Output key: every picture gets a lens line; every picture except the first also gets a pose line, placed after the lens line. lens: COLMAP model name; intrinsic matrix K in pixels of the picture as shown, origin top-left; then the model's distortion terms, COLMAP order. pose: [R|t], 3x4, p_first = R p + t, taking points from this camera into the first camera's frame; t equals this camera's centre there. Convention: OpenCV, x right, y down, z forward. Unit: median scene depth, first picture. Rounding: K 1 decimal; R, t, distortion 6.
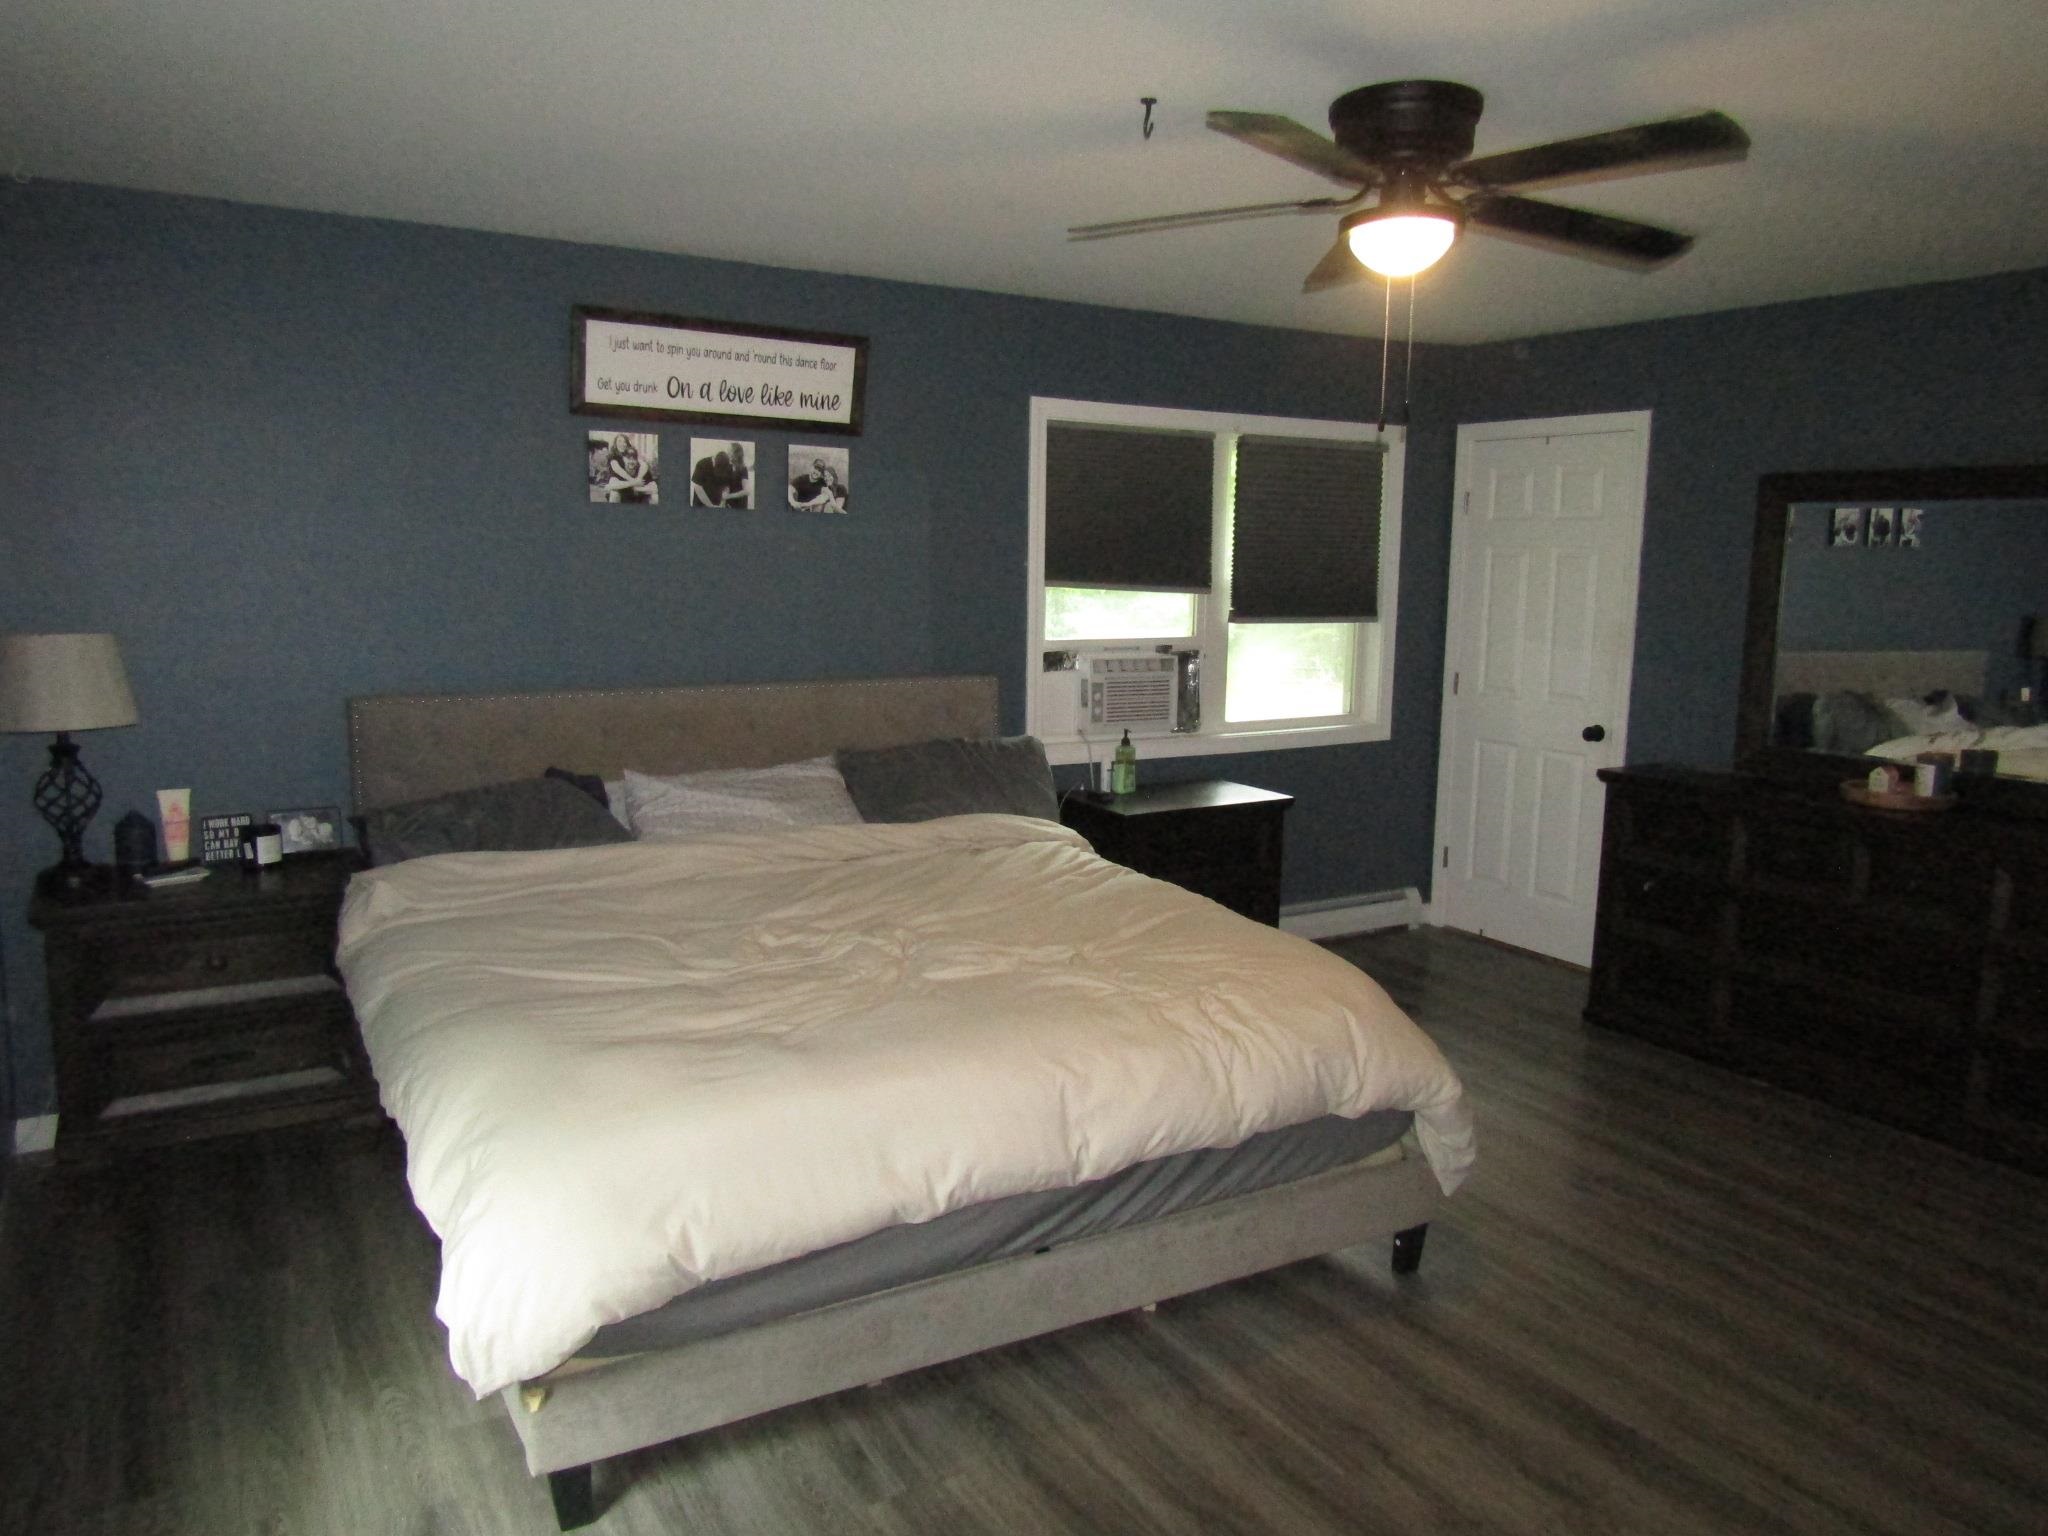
lens RADIAL K [[1446.3, 0, 1009.4], [0, 1446.3, 762.2], [0, 0, 1]] dist [-0.002797, -0.002030]
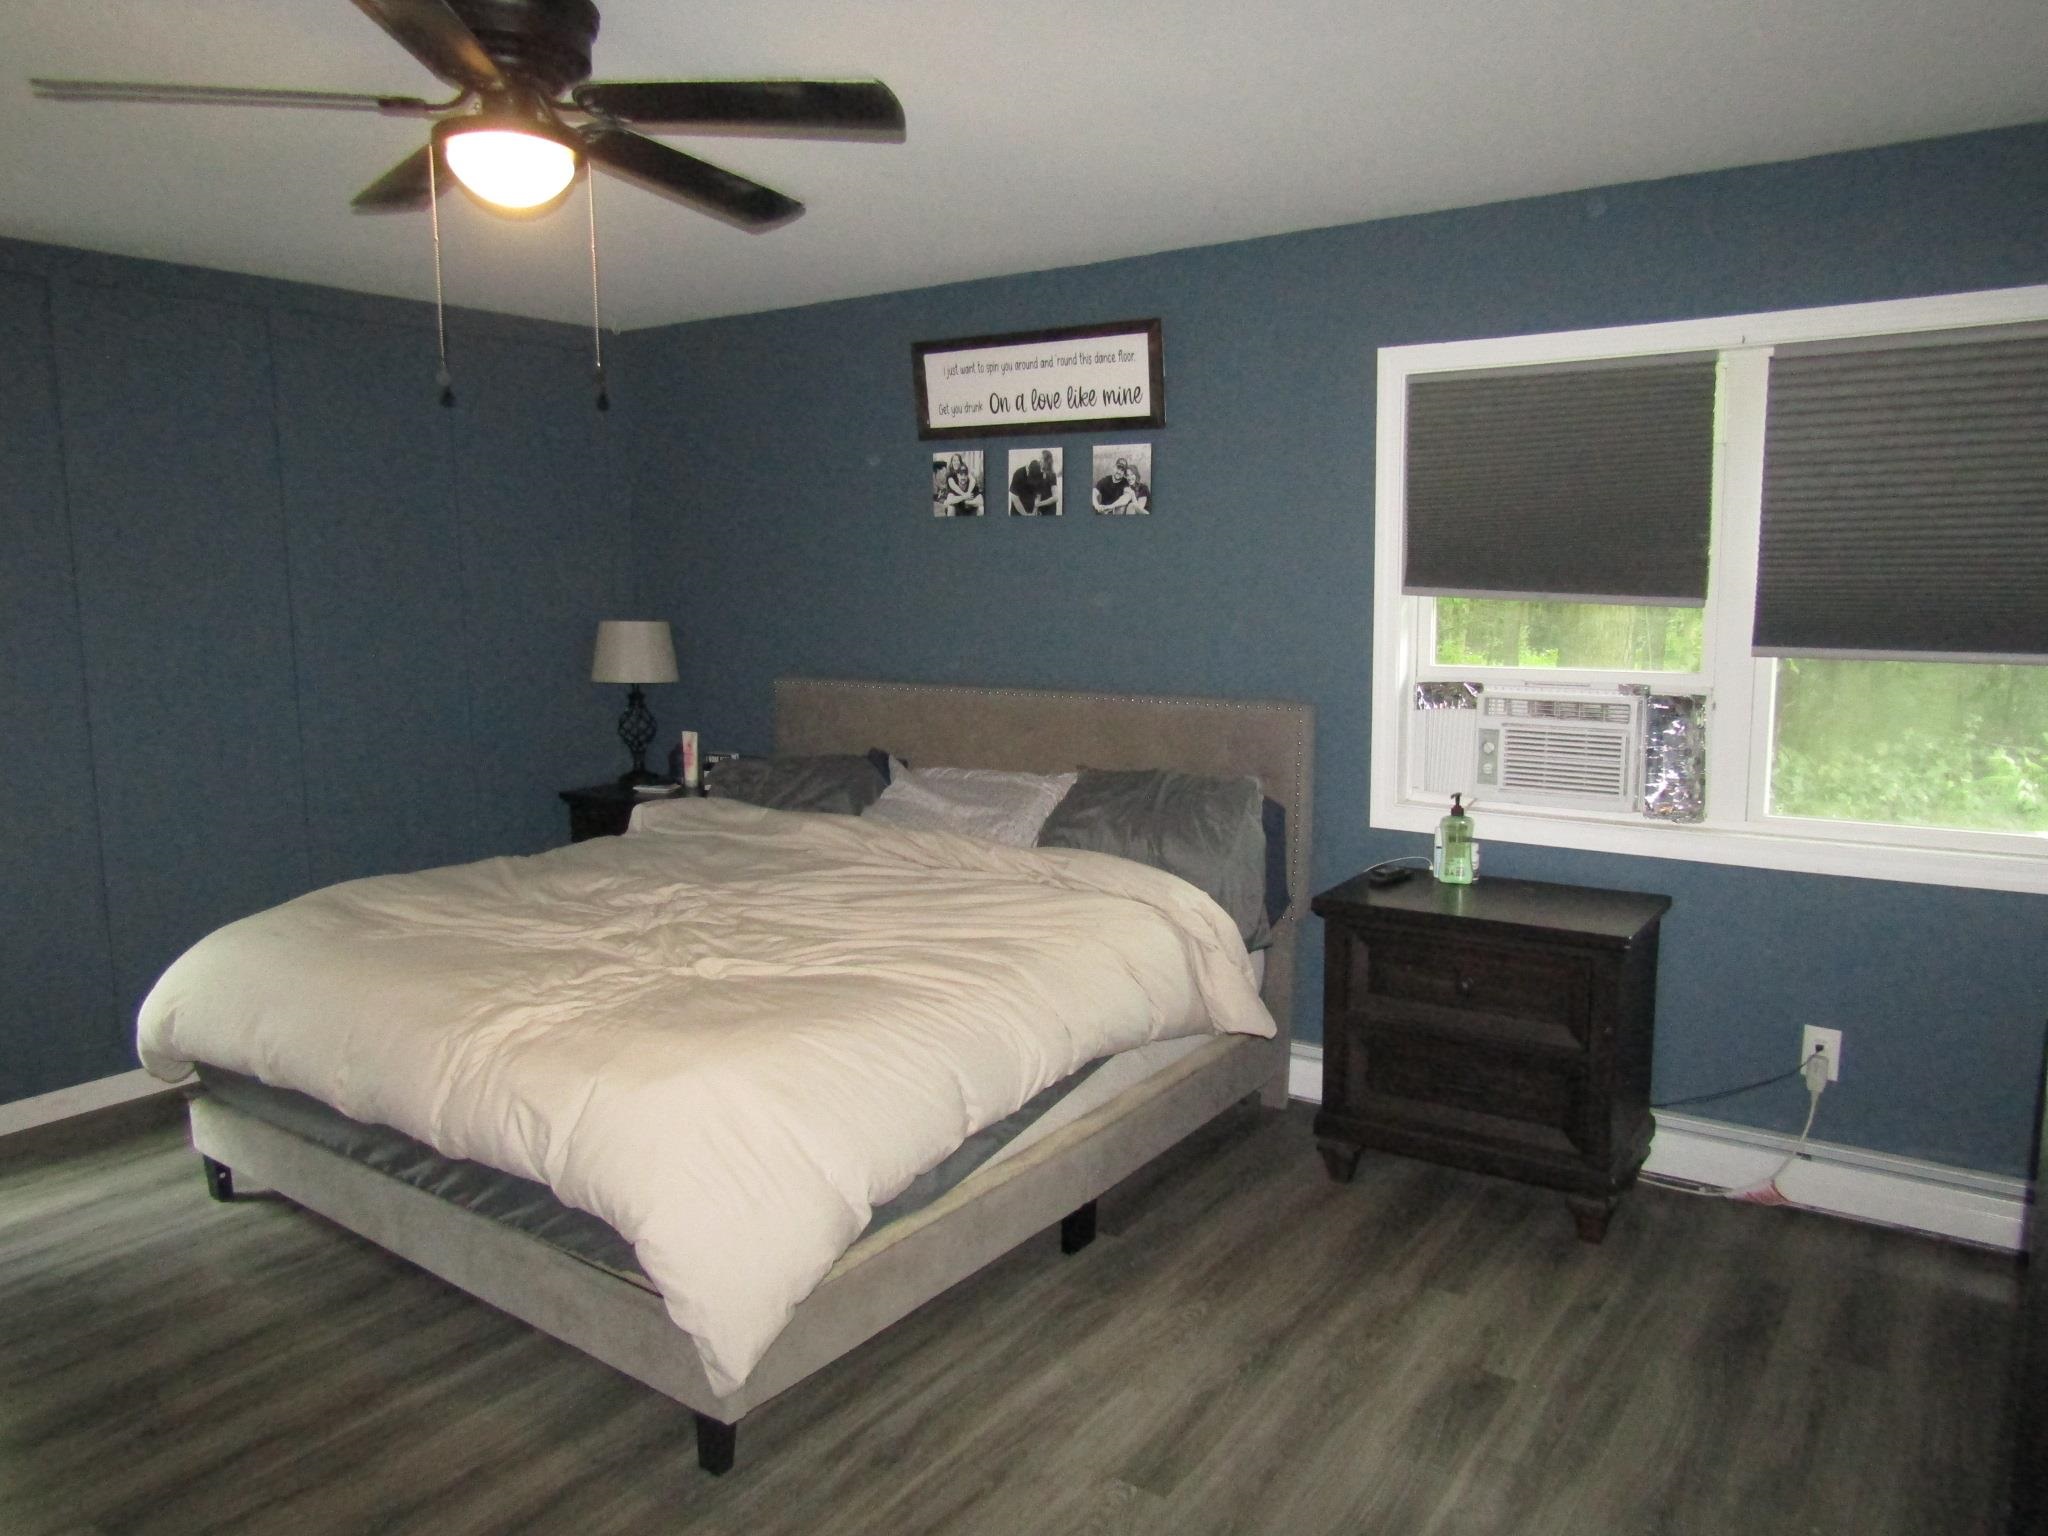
lens RADIAL K [[1446.3, 0, 1009.4], [0, 1446.3, 762.2], [0, 0, 1]] dist [-0.002797, -0.002030]
pose [[0.411933, 0.099585, -0.905756, 0.732783], [-0.122972, 0.990992, 0.053030, -0.056471], [0.902878, 0.089538, 0.420469, 0.576622]]
